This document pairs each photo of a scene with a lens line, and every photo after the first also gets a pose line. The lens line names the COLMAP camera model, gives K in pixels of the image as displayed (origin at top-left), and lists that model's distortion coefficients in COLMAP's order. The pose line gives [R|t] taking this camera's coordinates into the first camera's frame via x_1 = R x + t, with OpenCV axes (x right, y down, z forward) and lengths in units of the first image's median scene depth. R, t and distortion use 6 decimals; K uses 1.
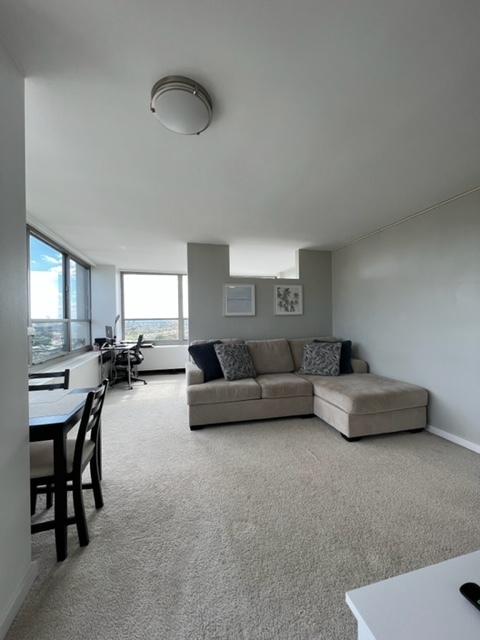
lens RADIAL K [[255.5, 0, 239.2], [0, 255.5, 320.4], [0, 0, 1]] dist [0.000581, -0.000009]
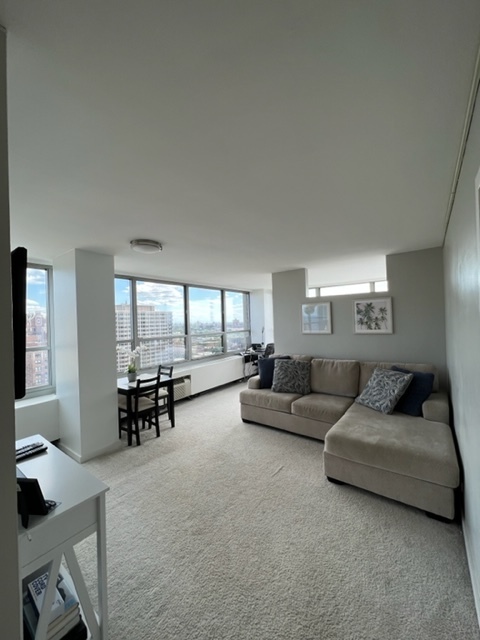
lens RADIAL K [[255.5, 0, 240.7], [0, 255.5, 318.3], [0, 0, 1]] dist [0.000581, -0.000009]
pose [[0.632061, -0.014235, -0.774788, 0.615405], [0.019621, 0.999805, -0.002363, -0.083842], [0.774670, -0.013709, 0.632217, 0.097191]]
